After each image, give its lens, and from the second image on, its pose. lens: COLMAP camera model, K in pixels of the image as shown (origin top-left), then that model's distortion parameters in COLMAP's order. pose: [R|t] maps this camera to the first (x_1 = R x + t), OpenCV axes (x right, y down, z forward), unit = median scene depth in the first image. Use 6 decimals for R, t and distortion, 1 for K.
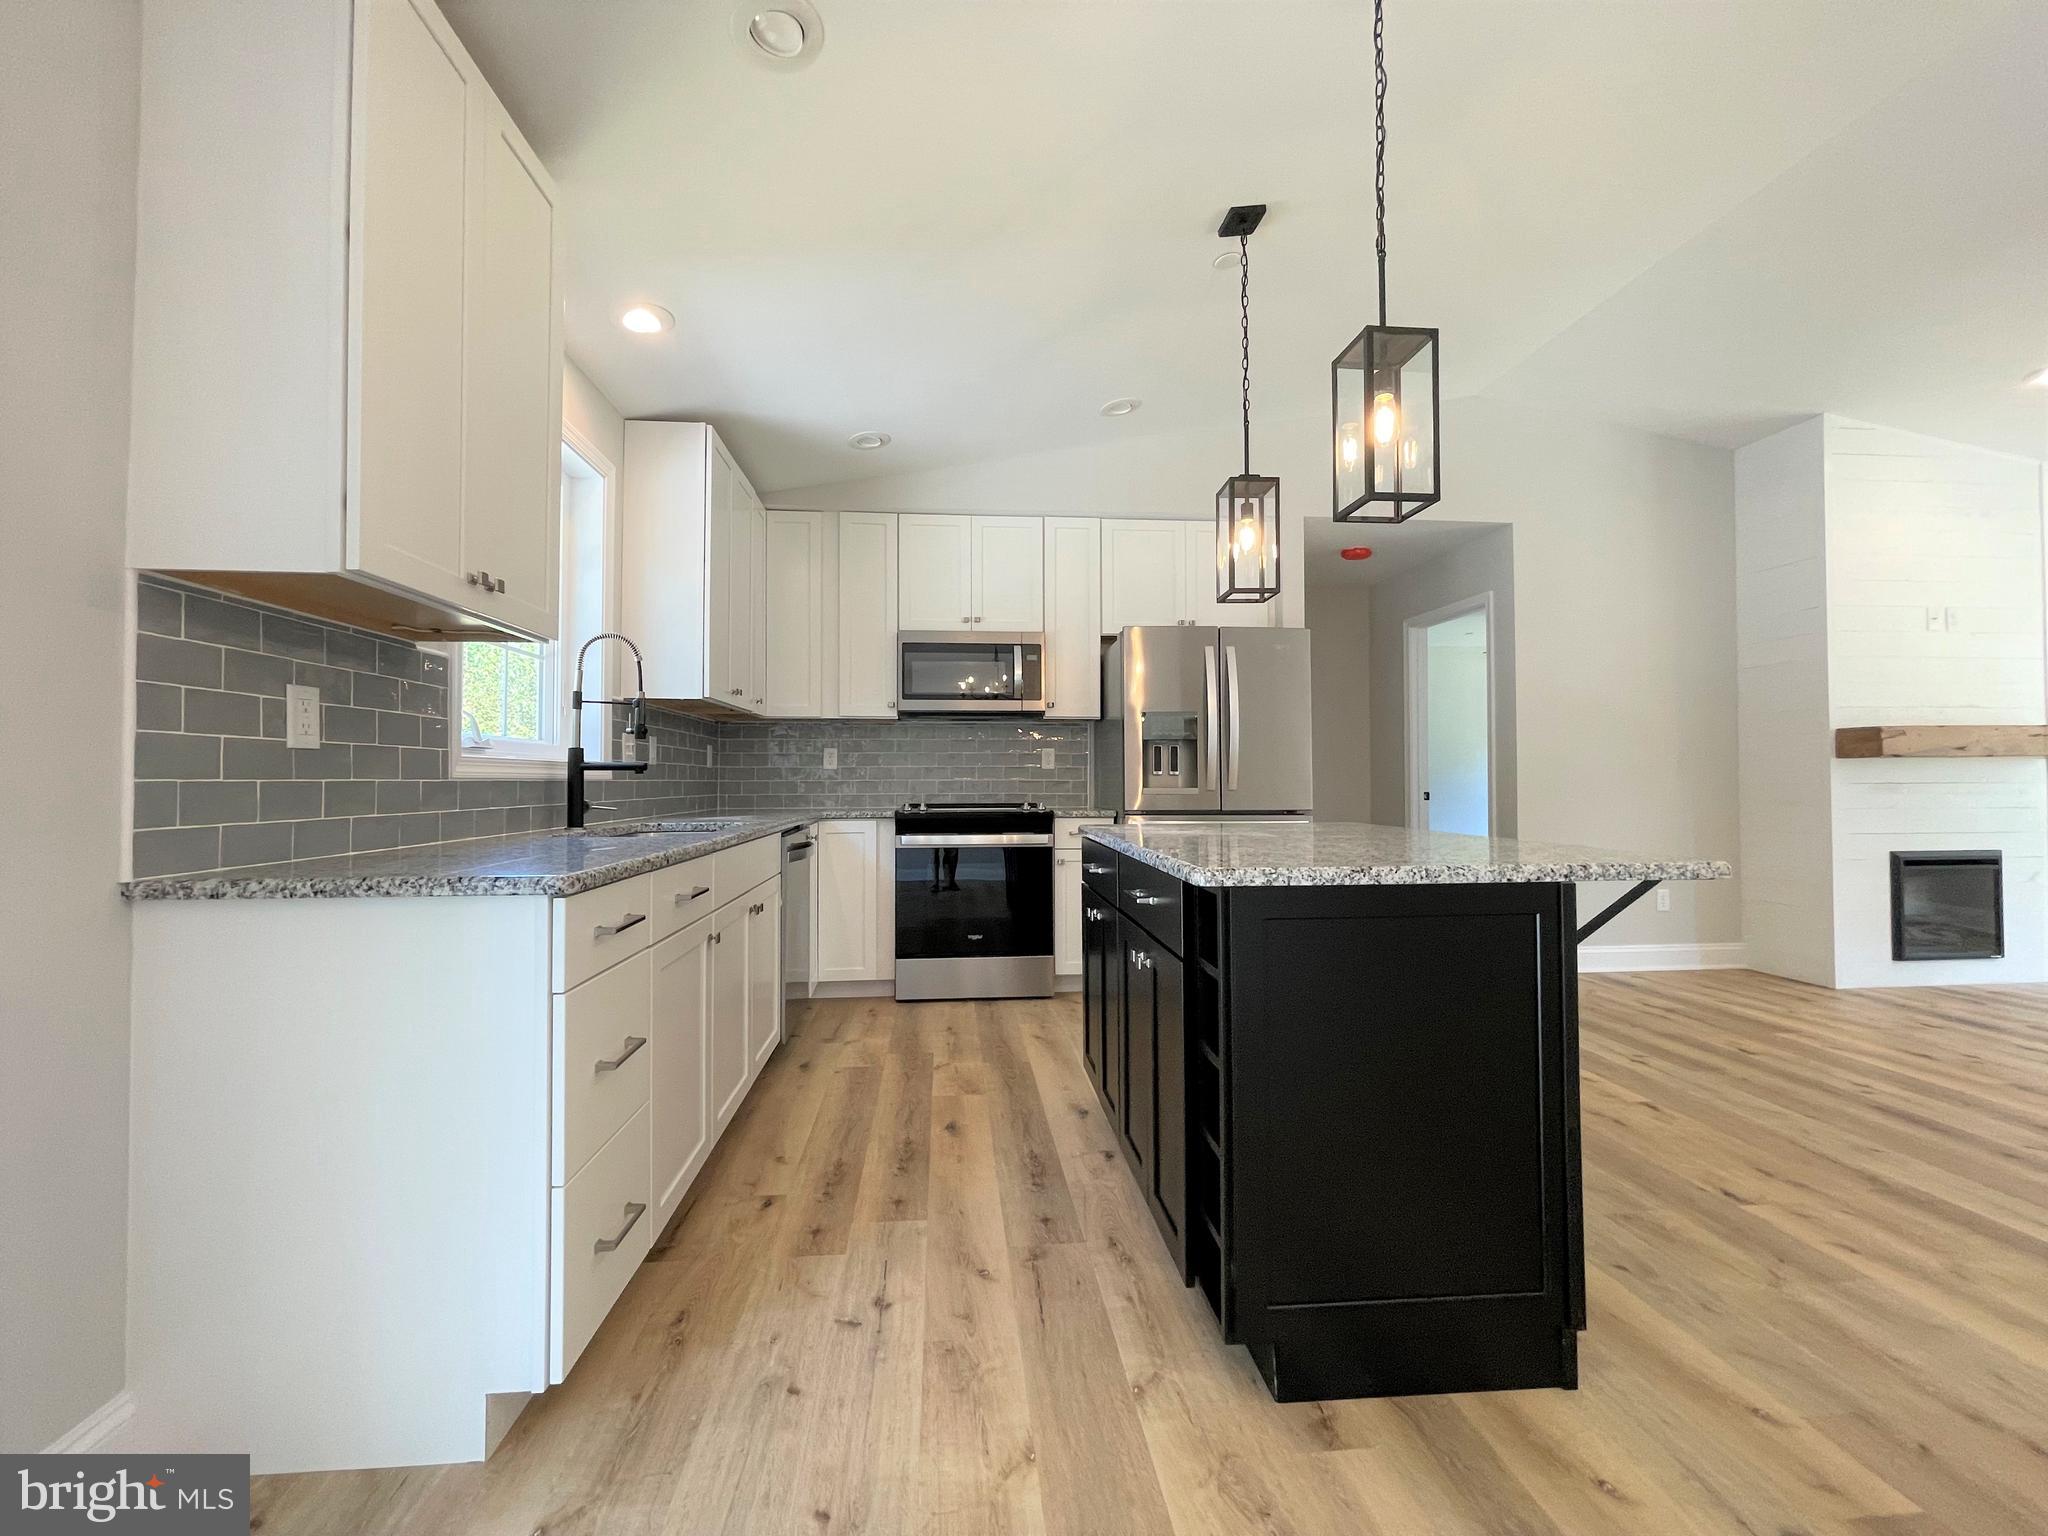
lens RADIAL K [[828.5, 0, 1014.4], [0, 828.5, 764.1], [0, 0, 1]] dist [-0.001459, 0.000726]
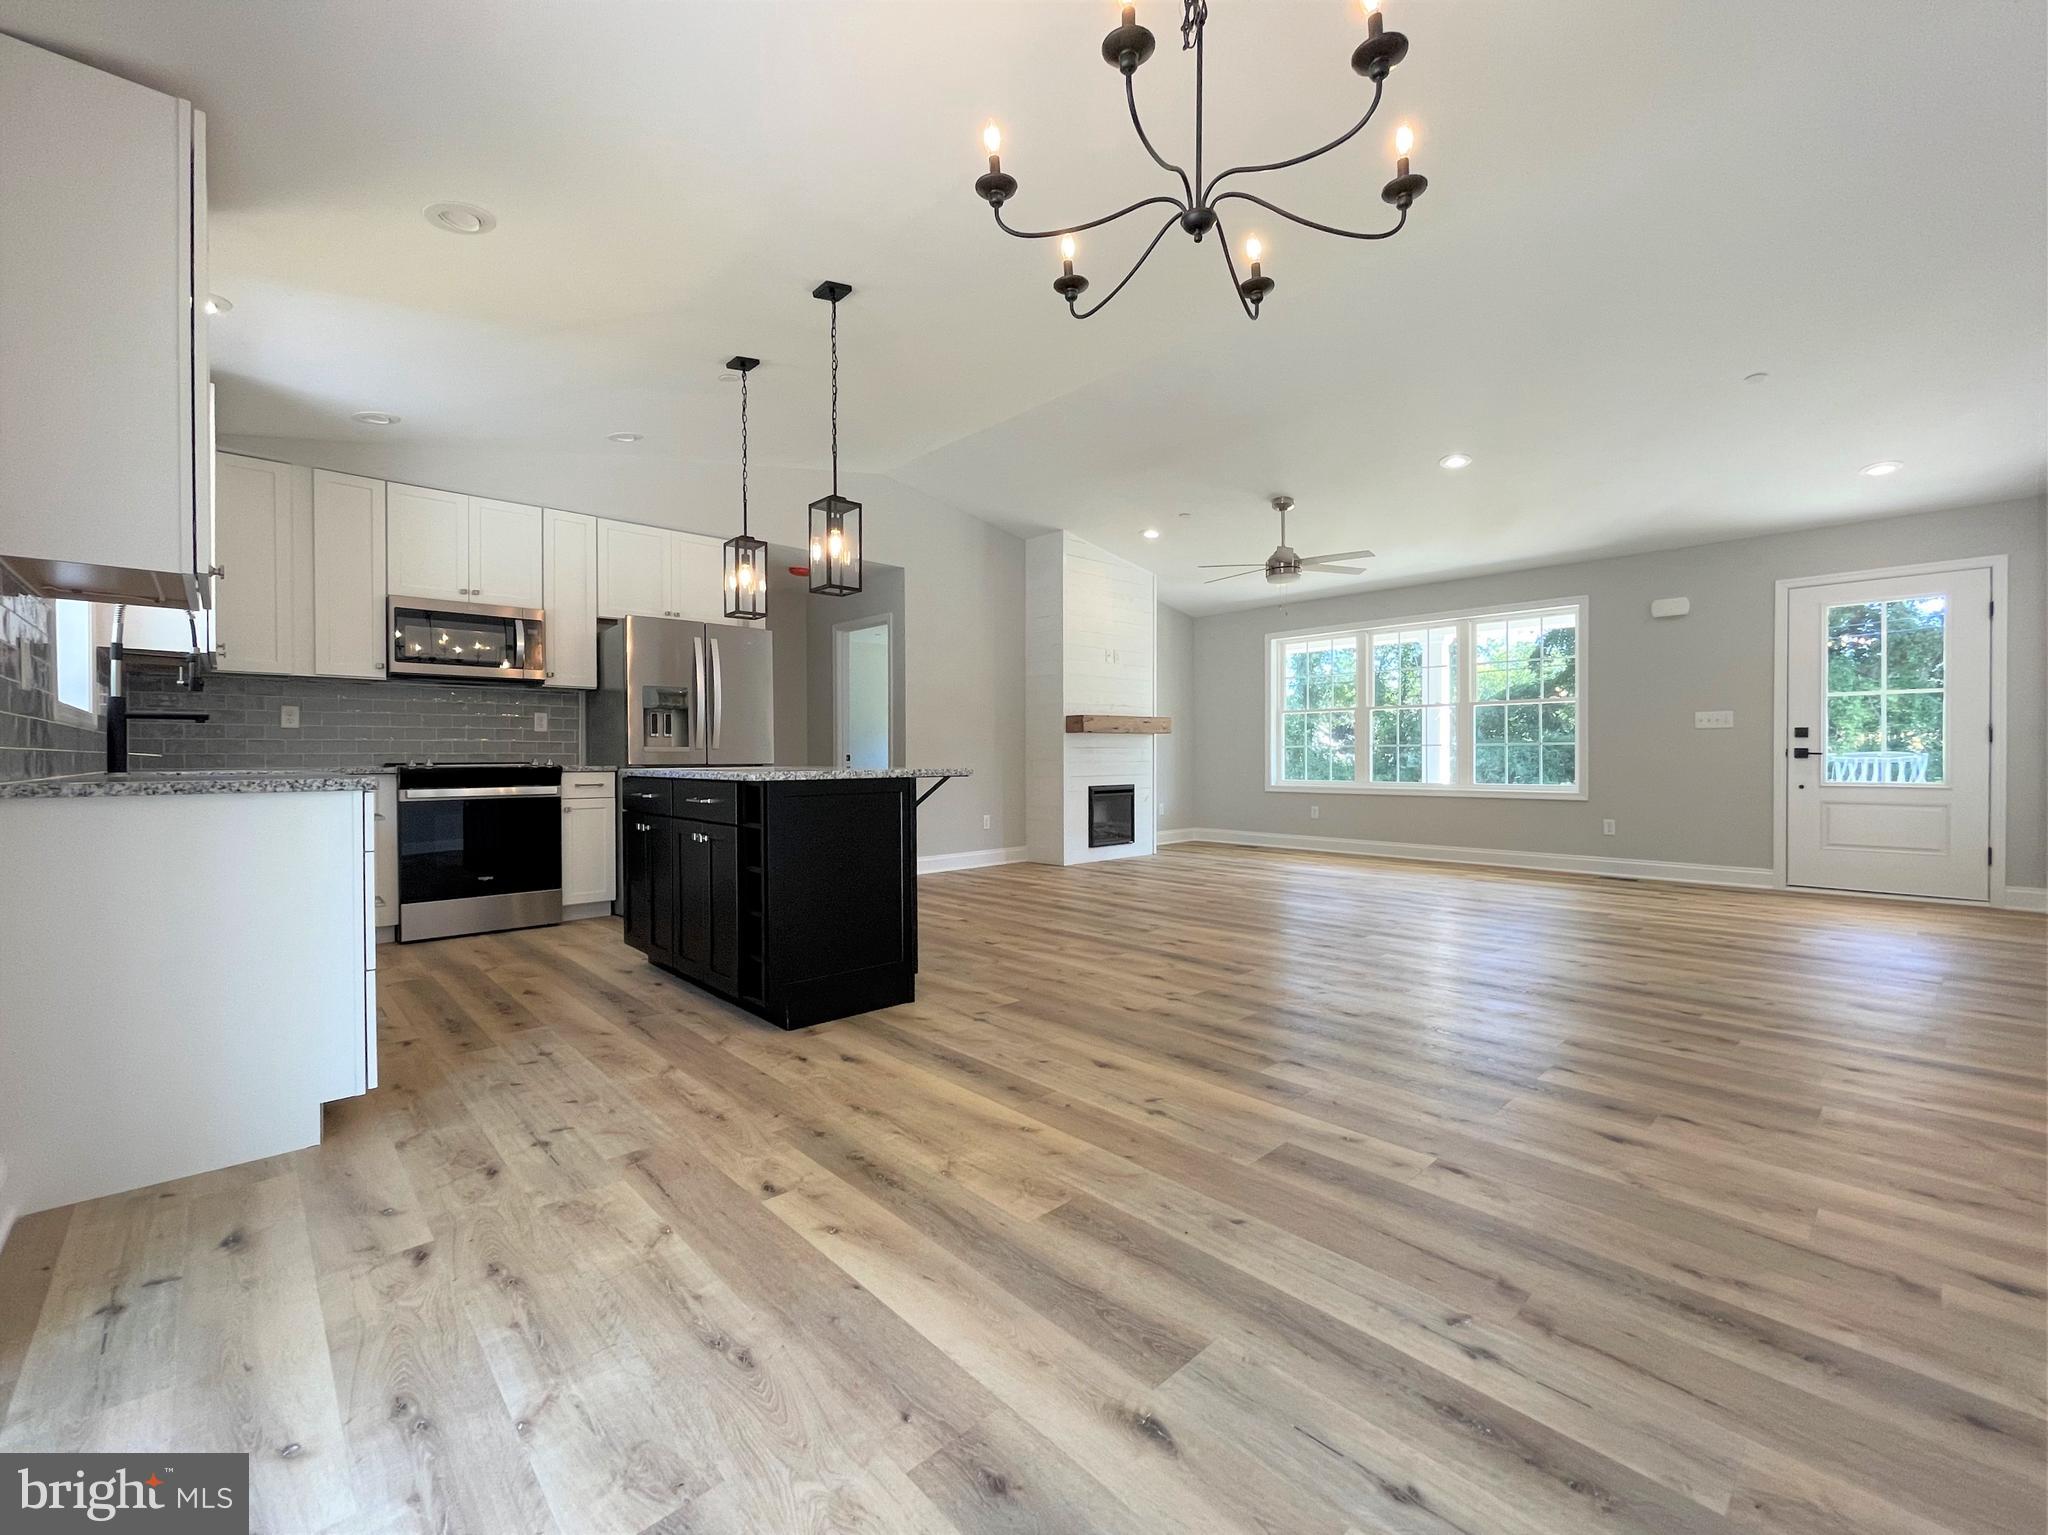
lens RADIAL K [[860.2, 0, 1014.7], [0, 860.2, 763.3], [0, 0, 1]] dist [0.000283, -0.000246]
pose [[0.790657, -0.005441, 0.612235, -0.194021], [-0.010907, 0.999677, 0.022970, 0.017734], [-0.612163, -0.024839, 0.790342, -0.363788]]
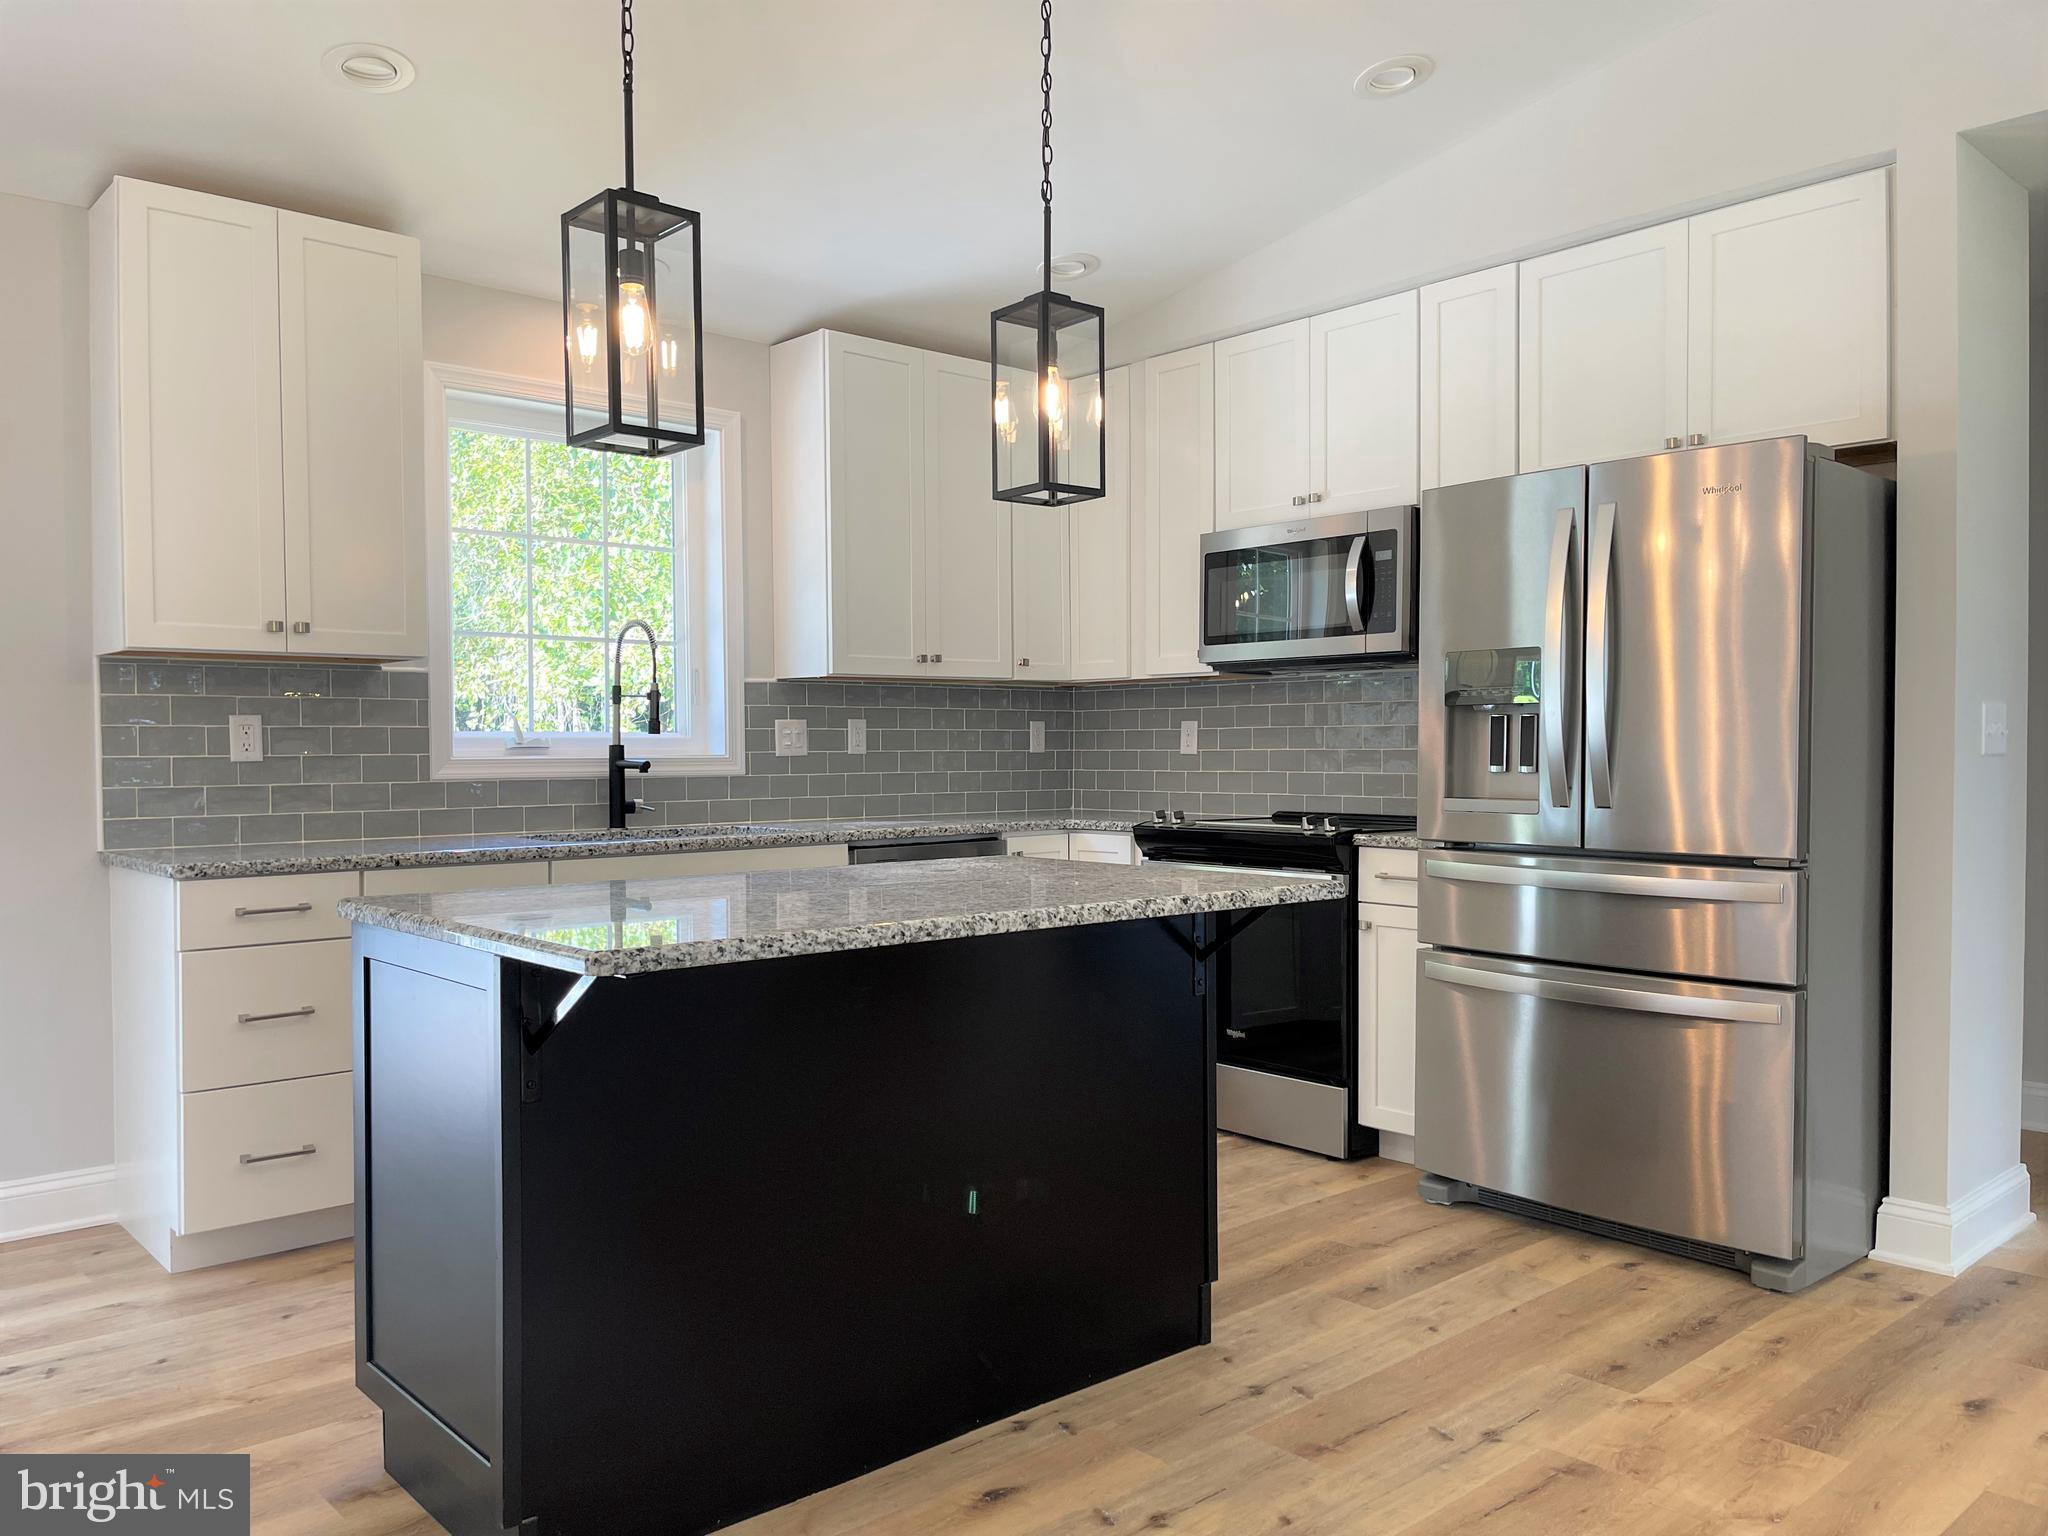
lens RADIAL K [[1552.0, 0, 1015.4], [0, 1552.0, 781.1], [0, 0, 1]] dist [0.024048, -0.002957]
pose [[0.601348, 0.018062, -0.798783, 0.766184], [0.018889, 0.999144, 0.036813, -0.022673], [0.798764, -0.037226, 0.600492, 0.189017]]
